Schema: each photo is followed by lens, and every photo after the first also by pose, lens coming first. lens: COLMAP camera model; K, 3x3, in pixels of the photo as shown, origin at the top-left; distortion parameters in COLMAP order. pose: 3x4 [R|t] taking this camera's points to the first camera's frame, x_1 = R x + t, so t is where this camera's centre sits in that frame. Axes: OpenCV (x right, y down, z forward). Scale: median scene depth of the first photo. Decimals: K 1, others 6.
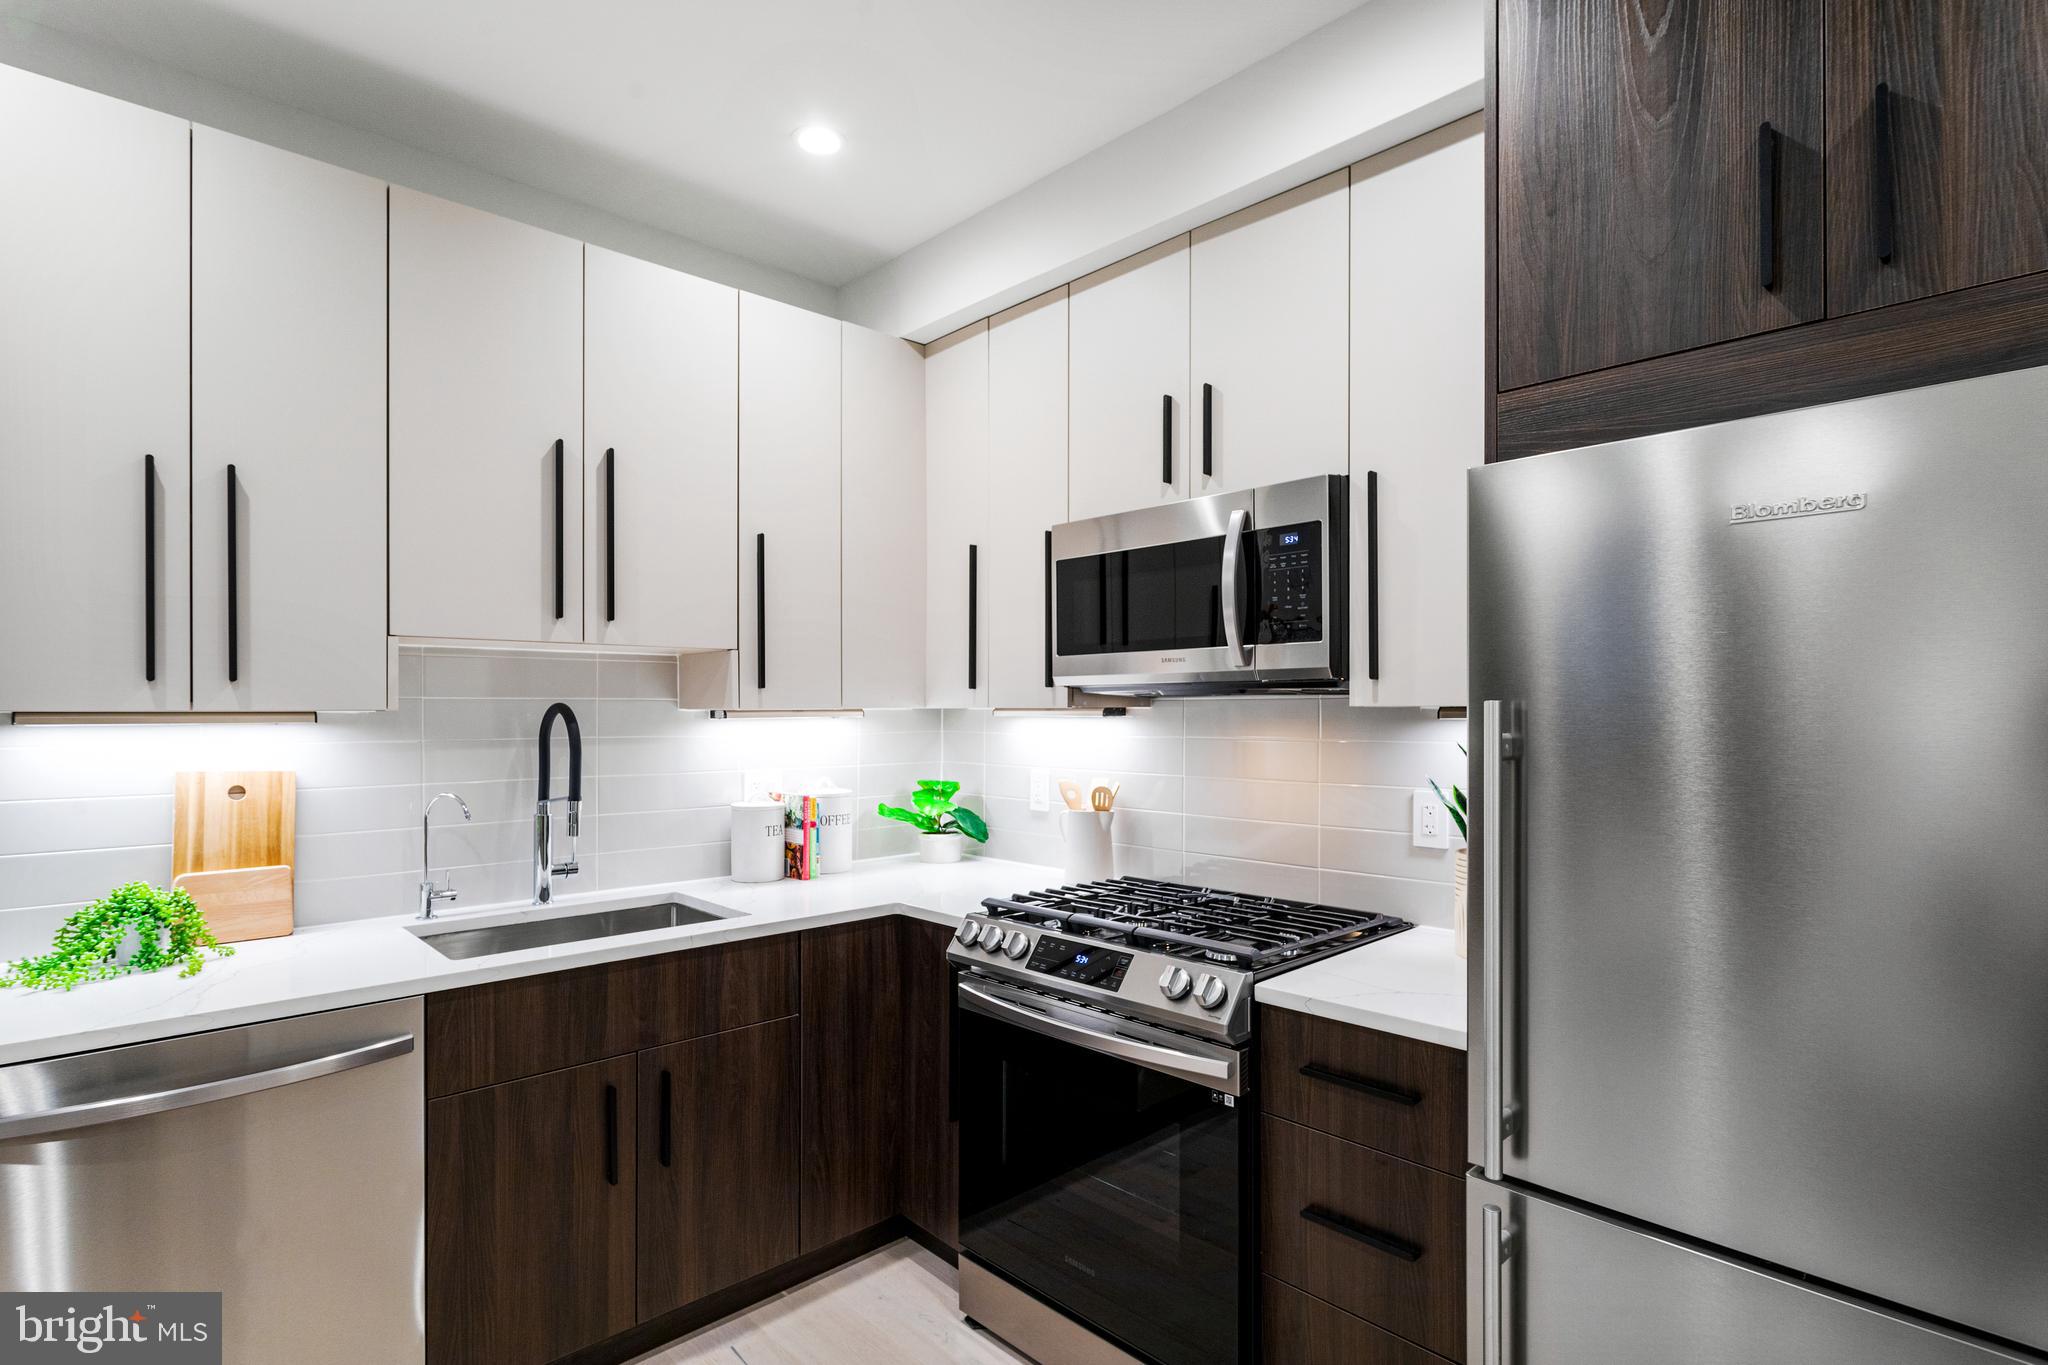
lens RADIAL K [[1016.8, 0, 1025.0], [0, 1016.8, 712.2], [0, 0, 1]] dist [0.001824, 0.000222]
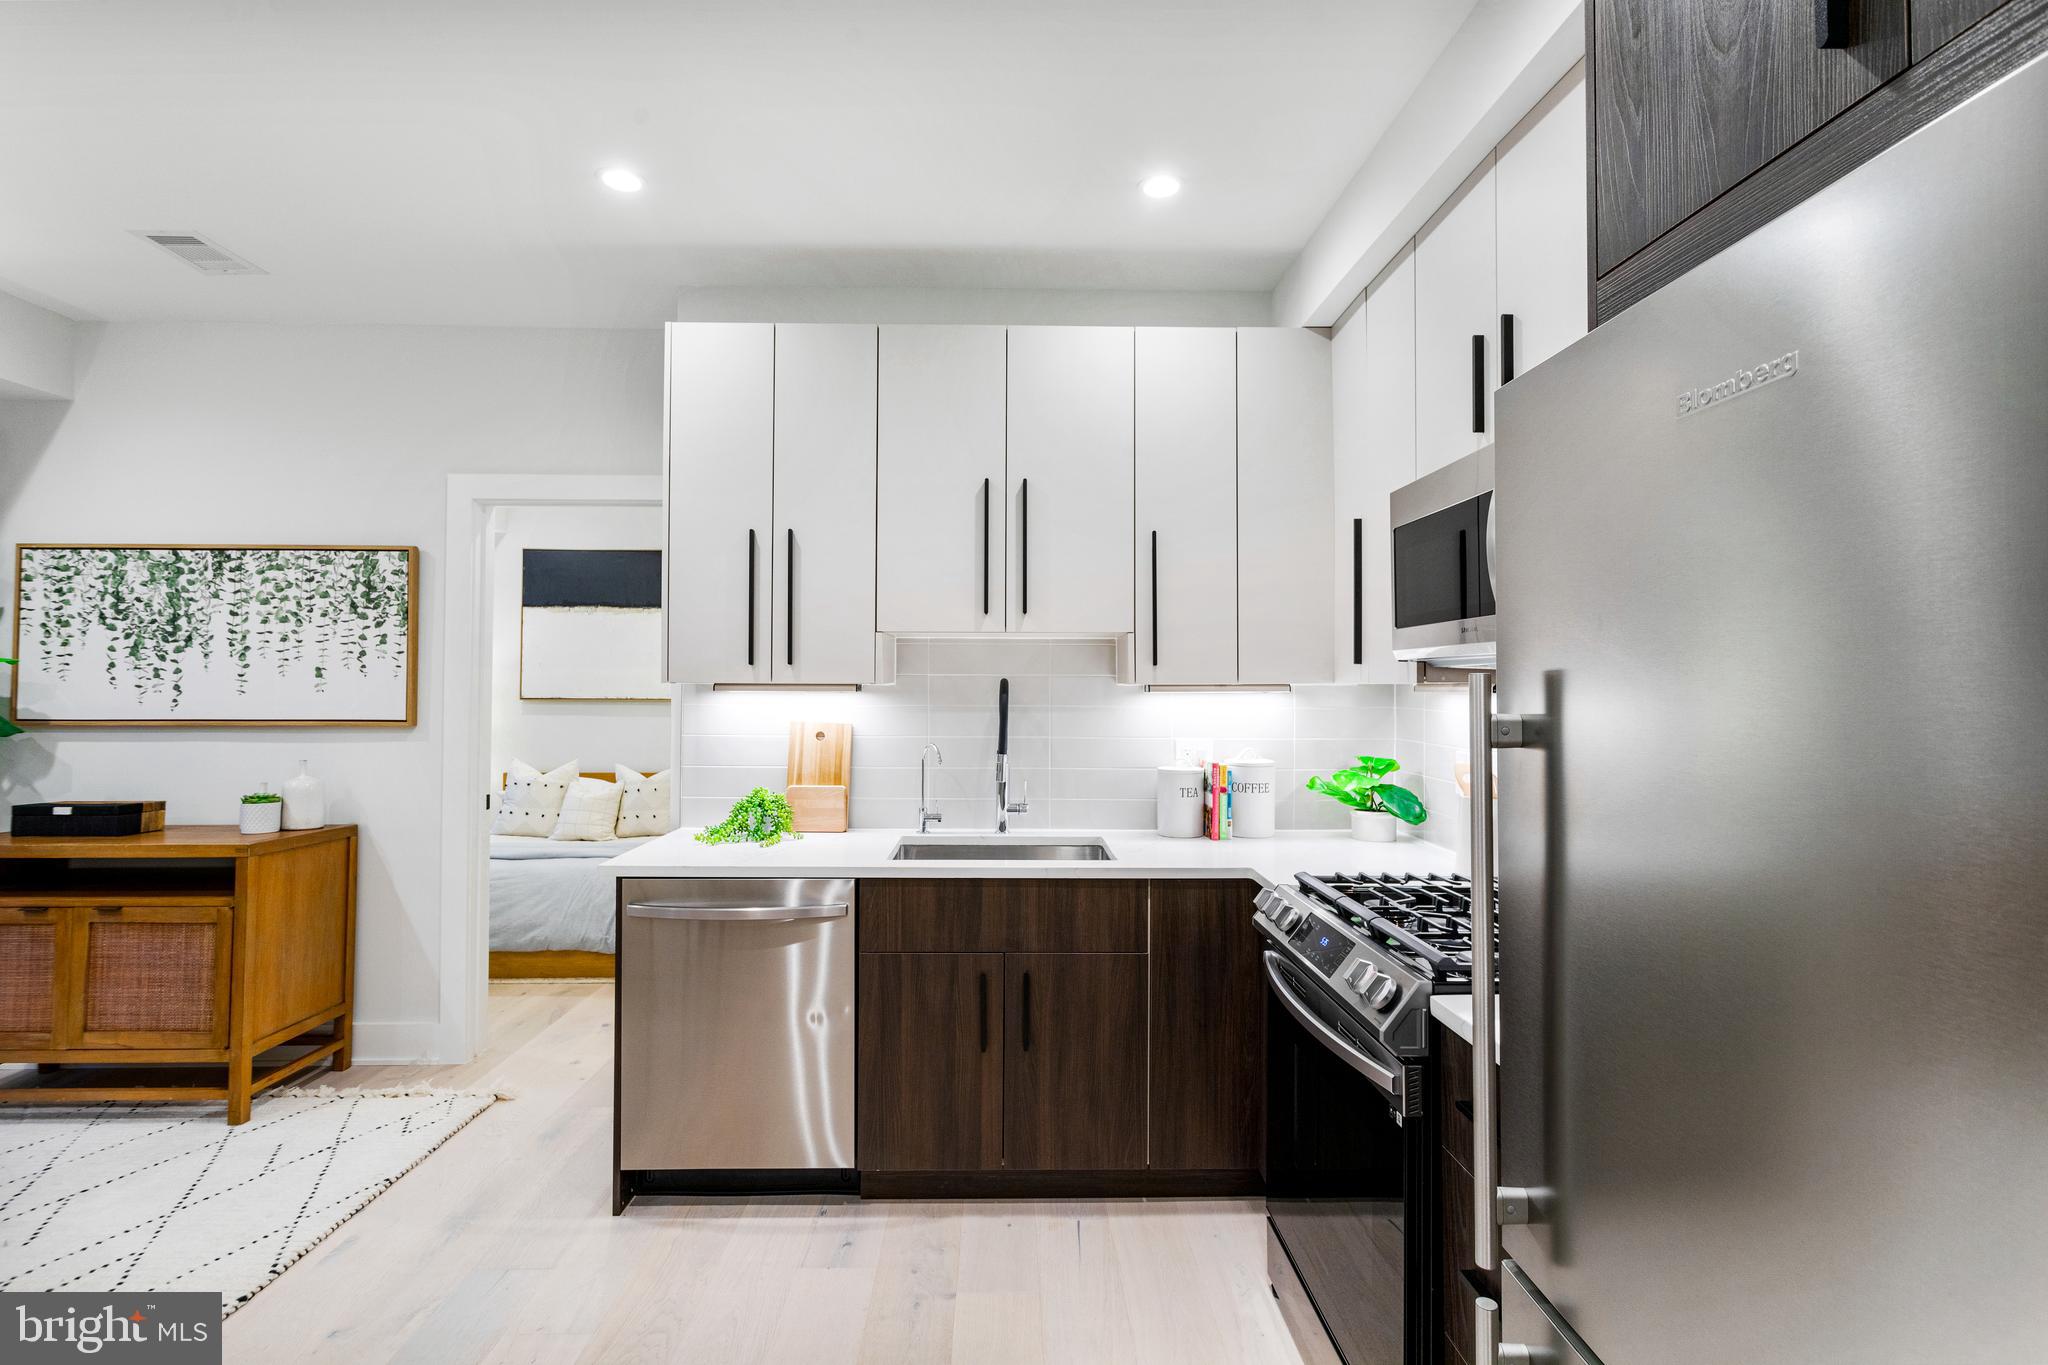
lens RADIAL K [[969.4, 0, 1020.5], [0, 969.4, 665.1], [0, 0, 1]] dist [-0.001936, -0.000215]
pose [[0.737613, -0.010271, -0.675145, 0.411181], [-0.006873, 0.999718, -0.022716, 0.001699], [0.675188, 0.021396, 0.737335, 0.102507]]
